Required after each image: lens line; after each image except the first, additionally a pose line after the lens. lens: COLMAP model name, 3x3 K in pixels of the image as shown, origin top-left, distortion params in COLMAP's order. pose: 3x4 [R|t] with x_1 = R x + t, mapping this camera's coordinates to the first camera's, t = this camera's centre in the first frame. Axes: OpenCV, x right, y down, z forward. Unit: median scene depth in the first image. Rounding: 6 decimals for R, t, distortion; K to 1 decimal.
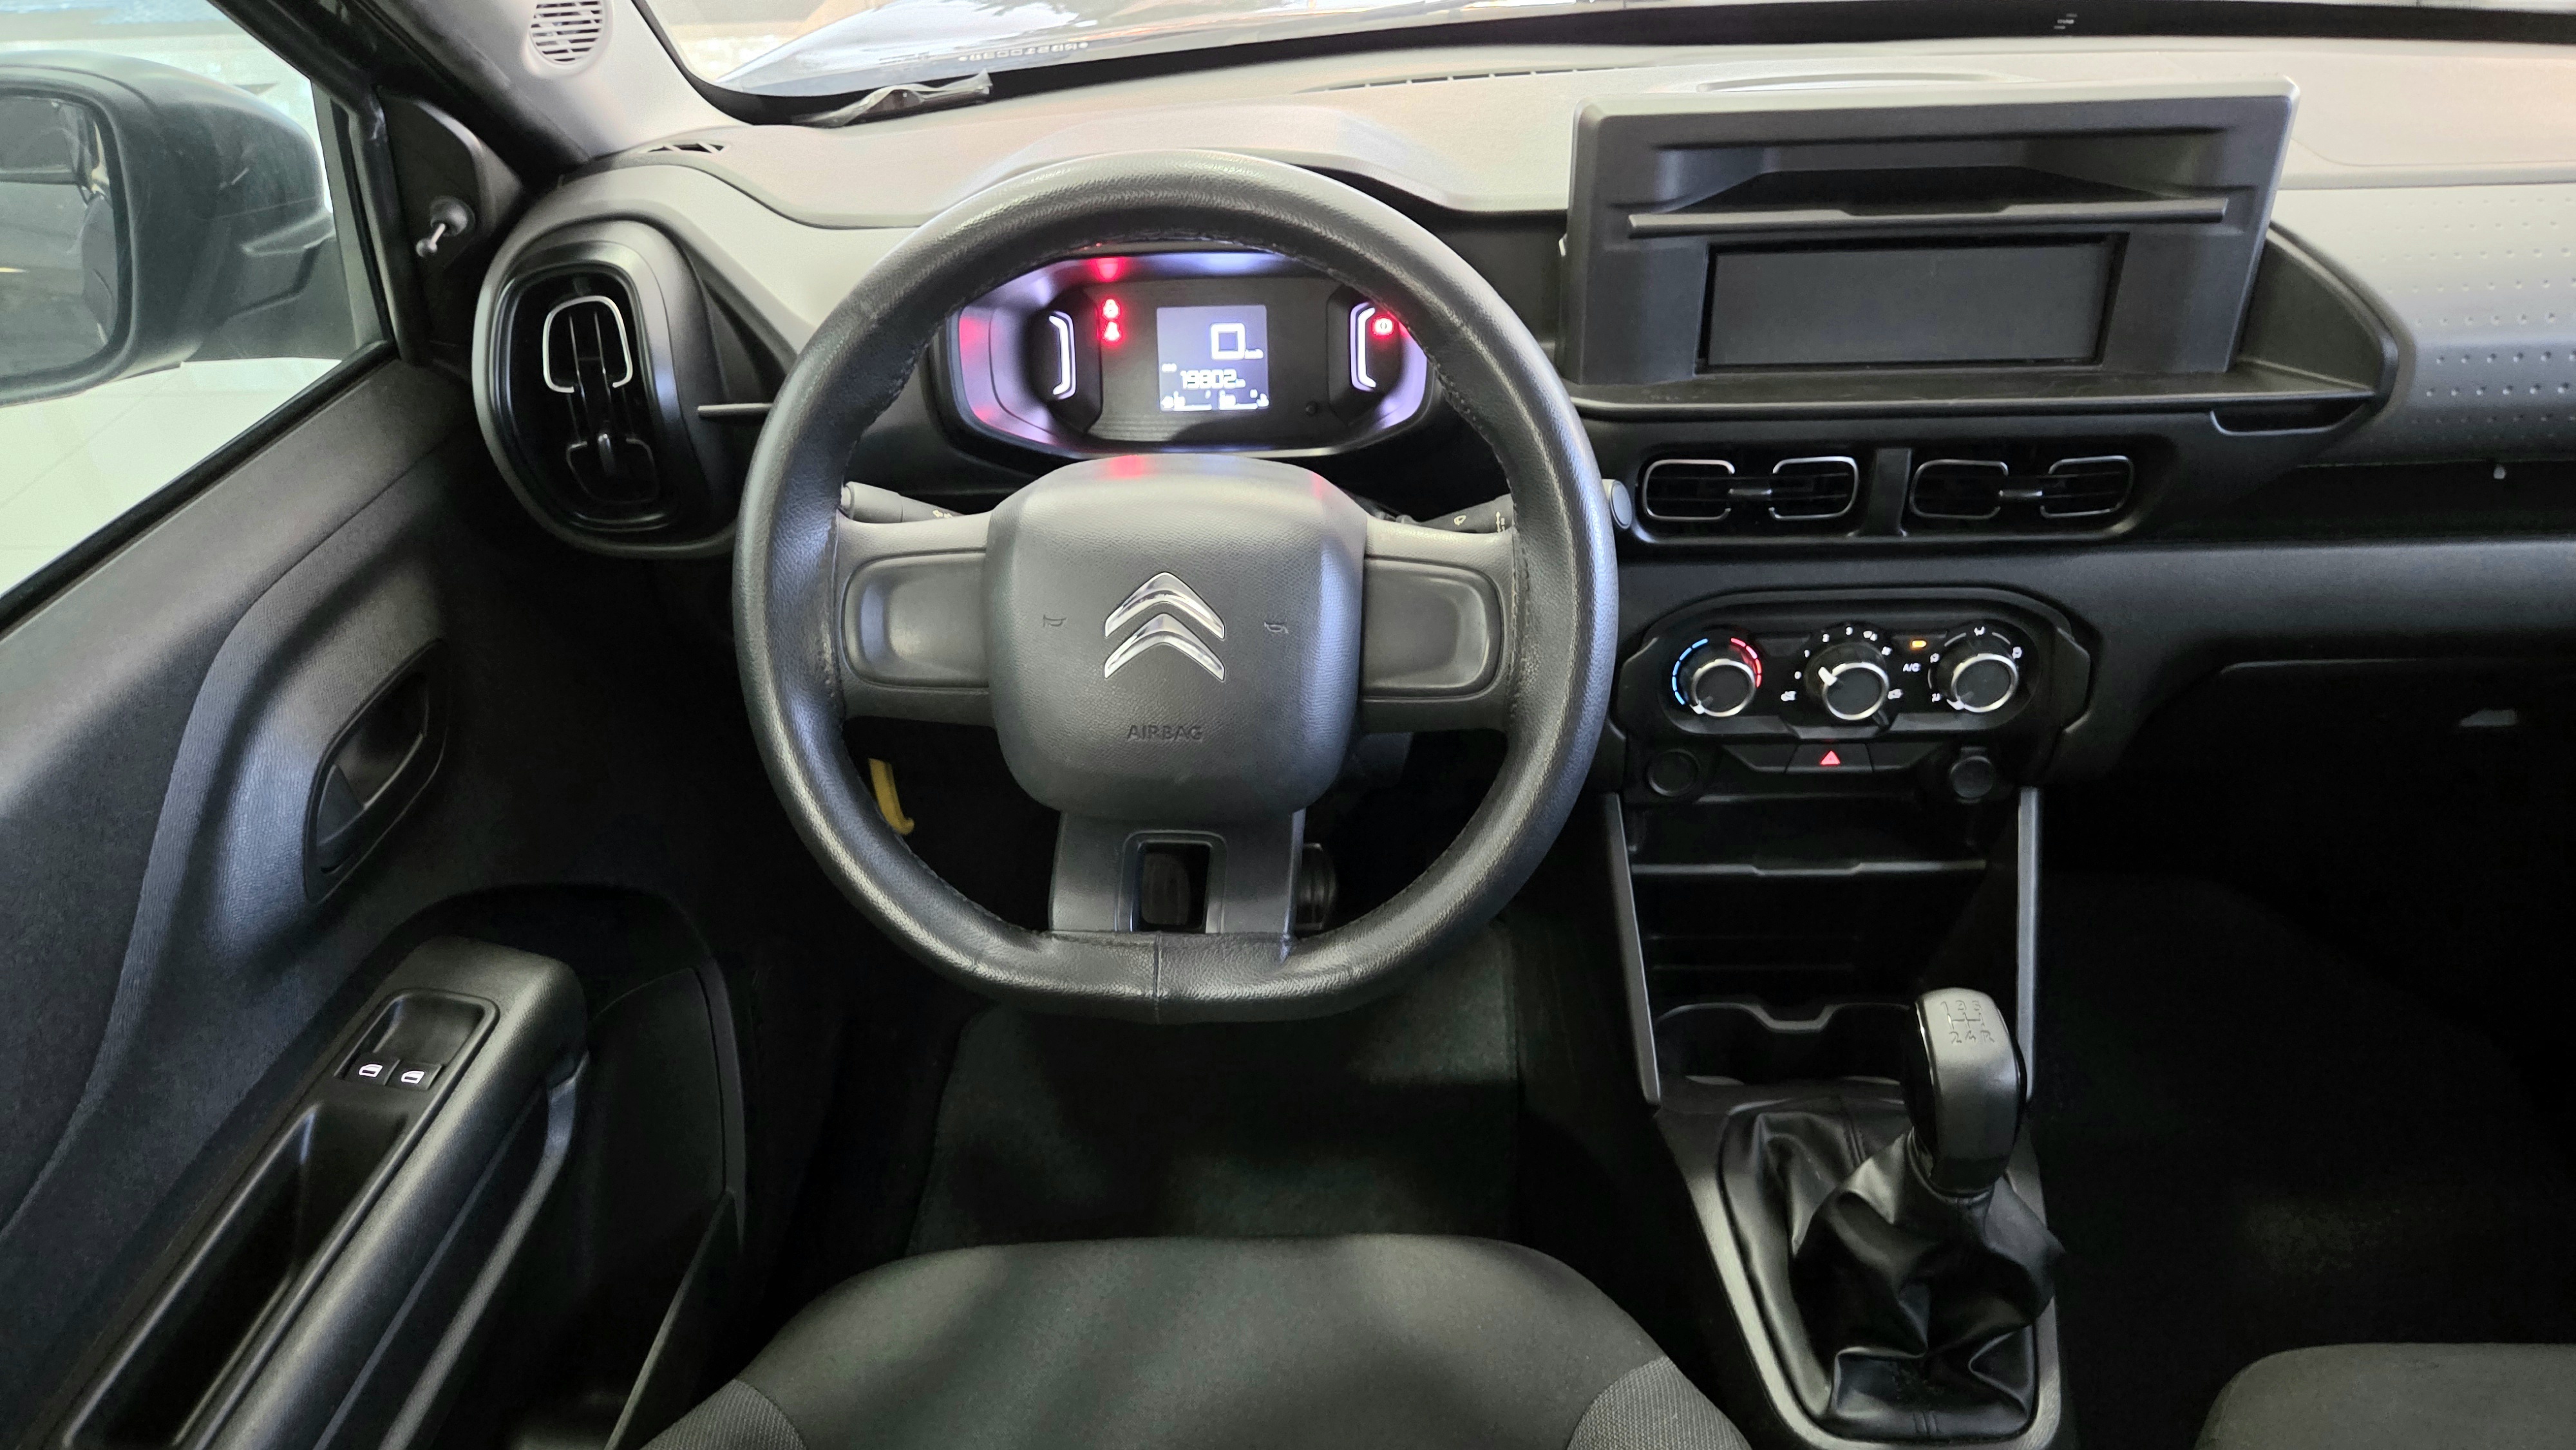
lens RADIAL K [[1757.9, 0, 1288.0], [0, 1757.9, 725.0], [0, 0, 1]] dist [0.081447, -0.108315]
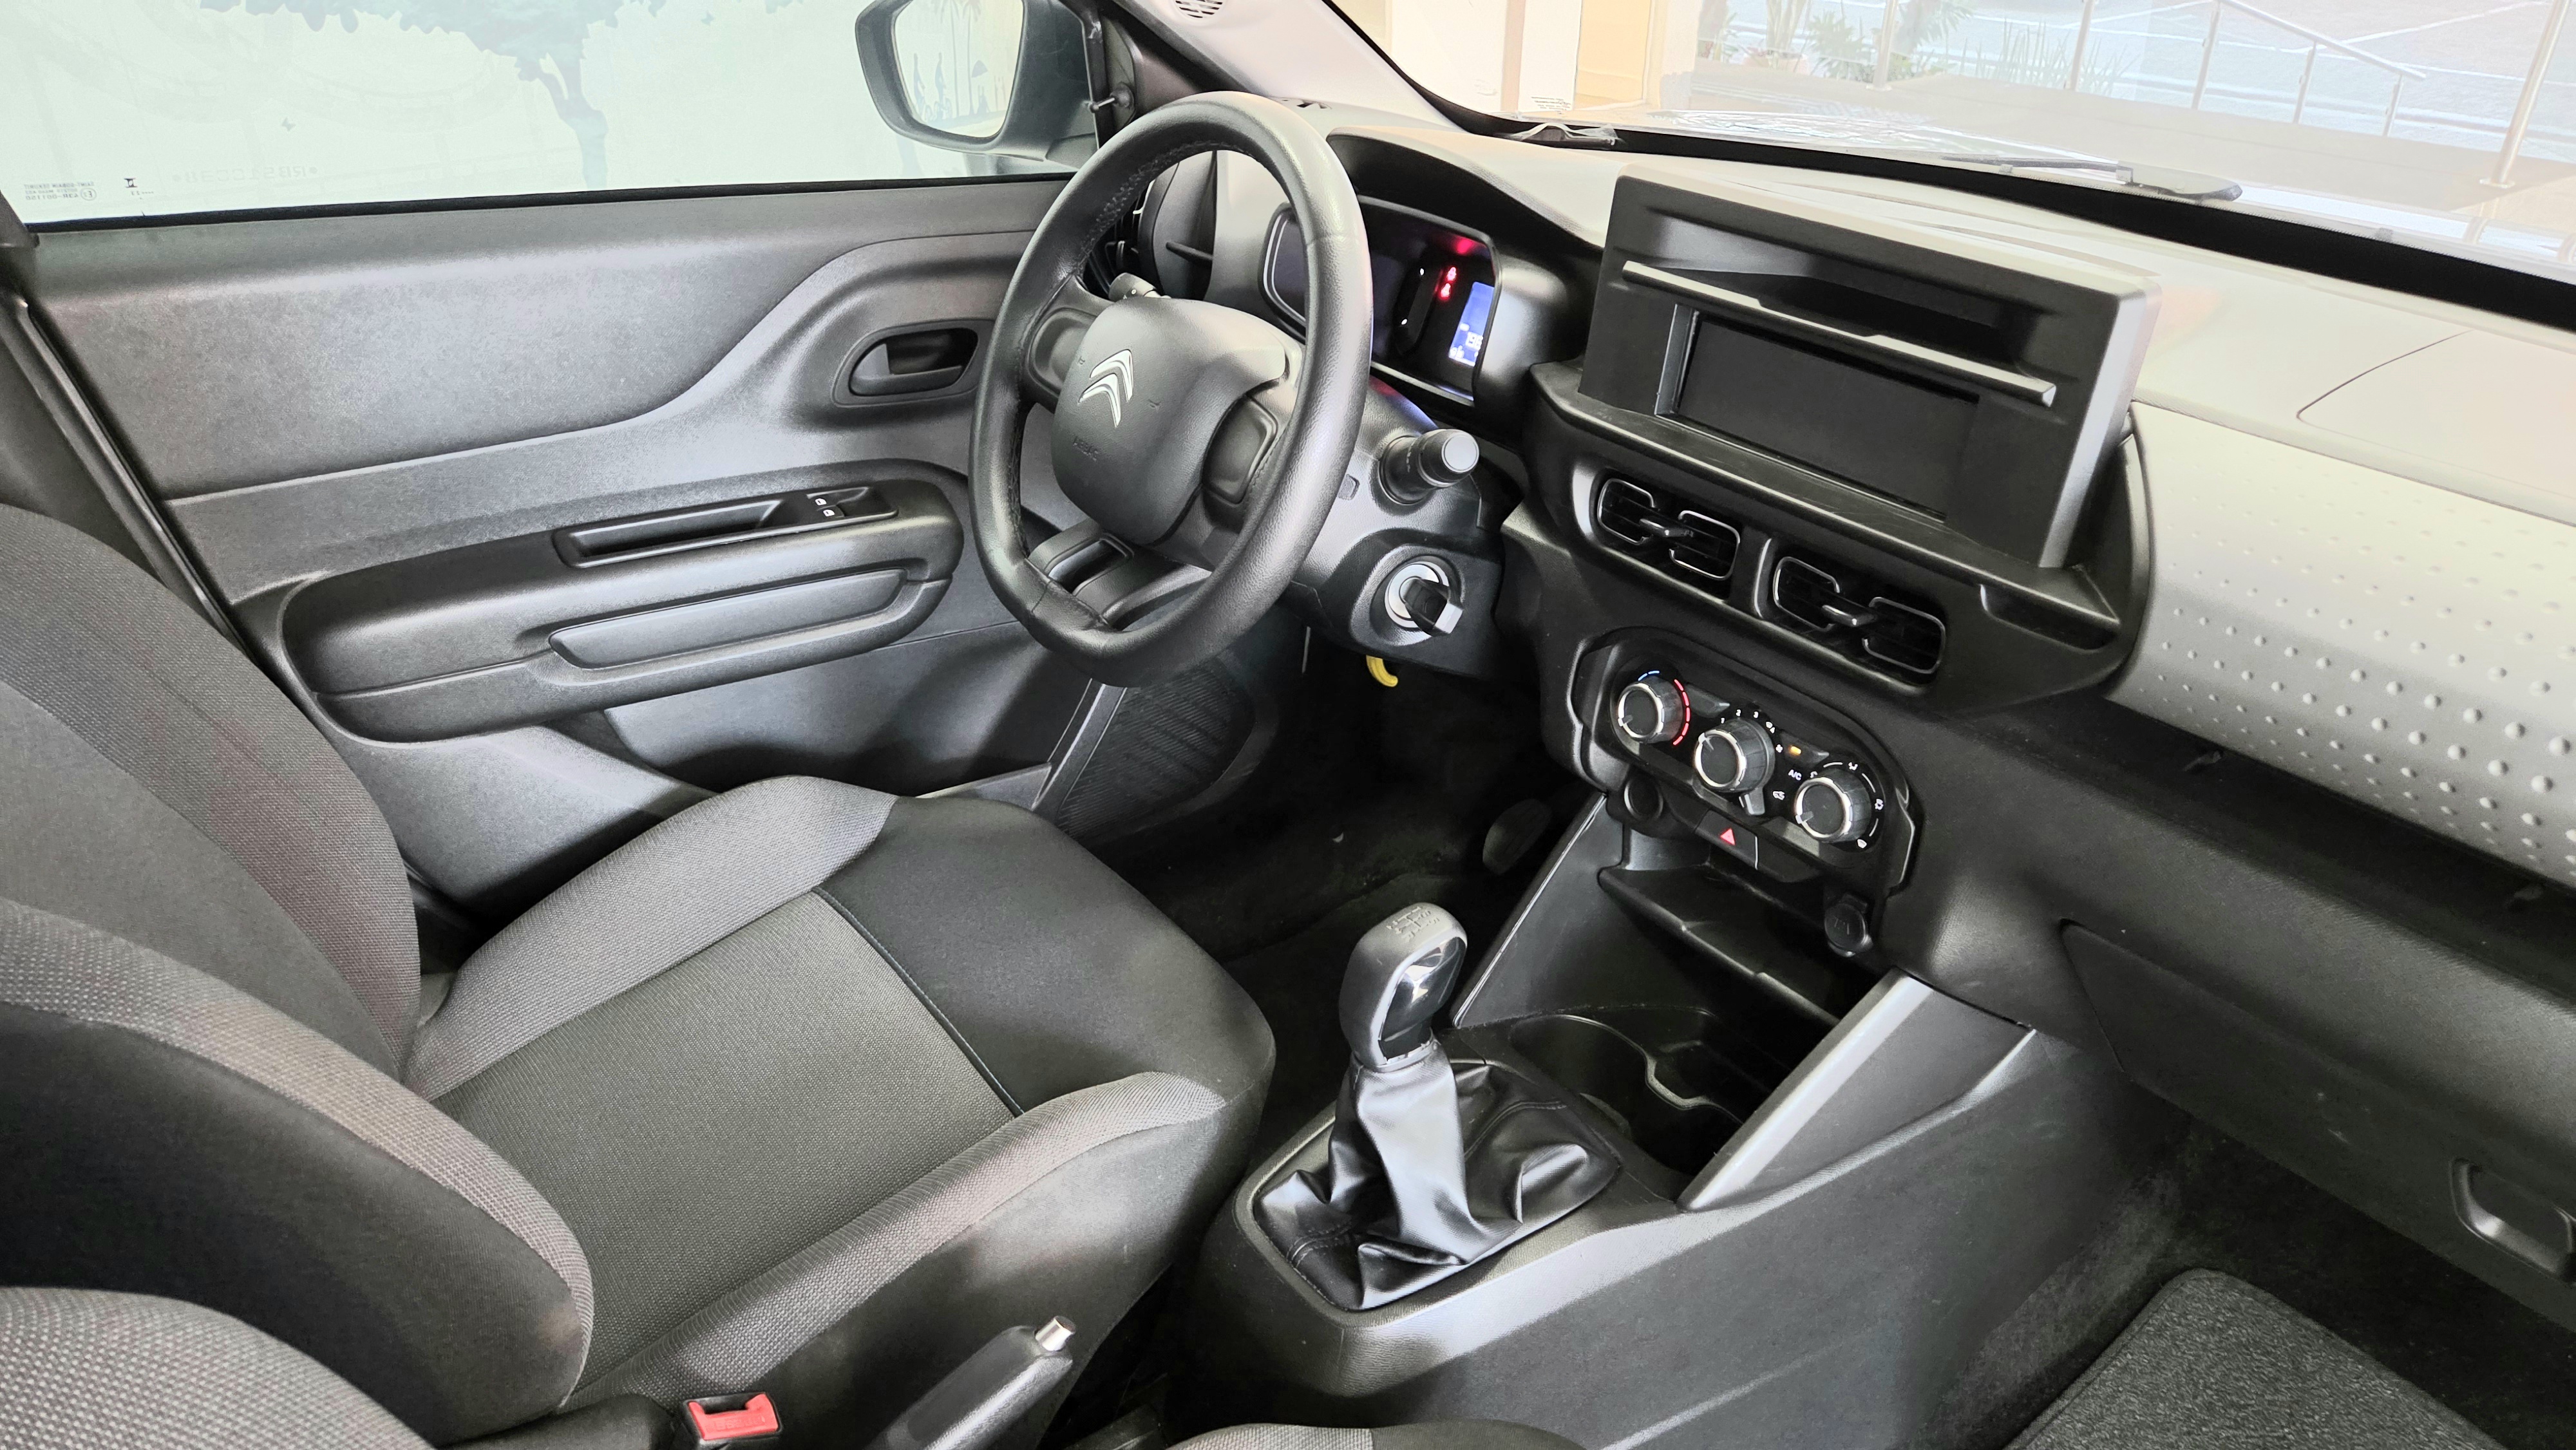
lens RADIAL K [[1757.9, 0, 1288.0], [0, 1757.9, 725.0], [0, 0, 1]] dist [0.081447, -0.108315]
pose [[0.607846, 0.420941, -0.673300, 0.917444], [-0.481257, 0.869741, 0.109282, -0.030155], [0.631598, 0.257604, 0.731249, 0.048455]]
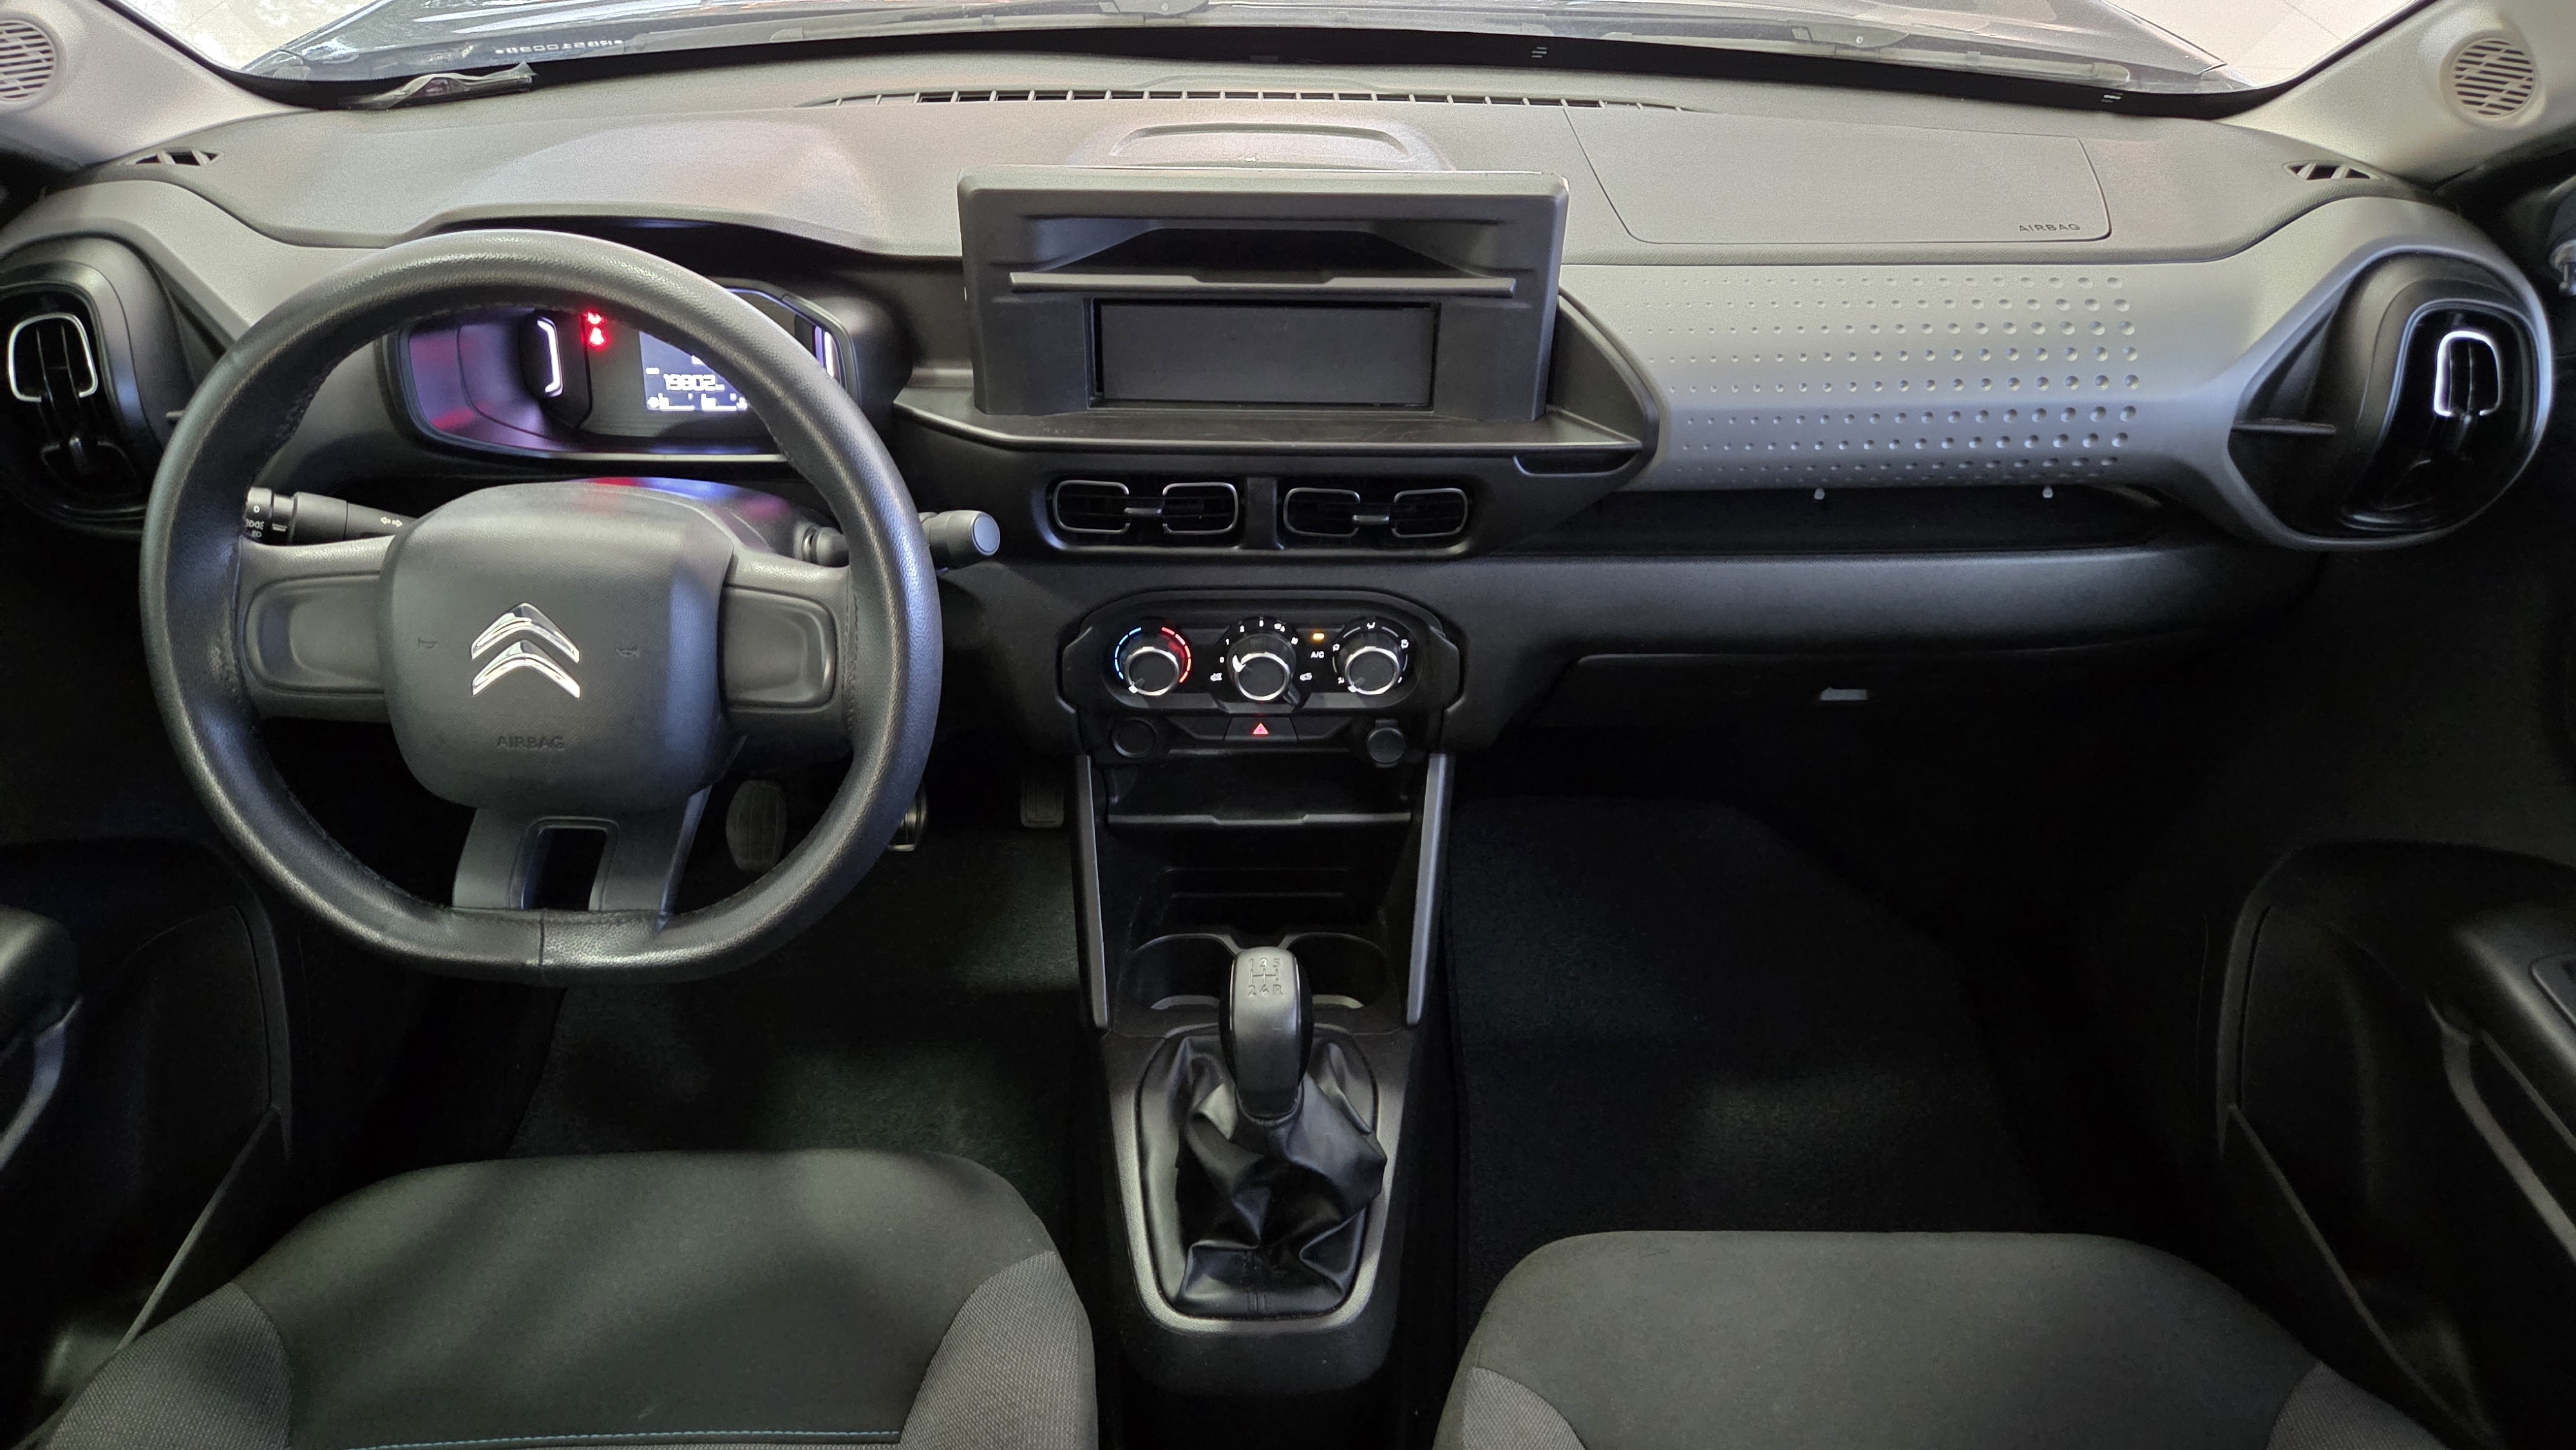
lens RADIAL K [[1744.3, 0, 1289.1], [0, 1744.3, 691.2], [0, 0, 1]] dist [0.074724, -0.073128]
pose [[0.997534, 0.010719, 0.069356, 0.272510], [-0.015309, 0.997703, 0.065983, -0.089192], [-0.068490, -0.066882, 0.995407, -0.138205]]
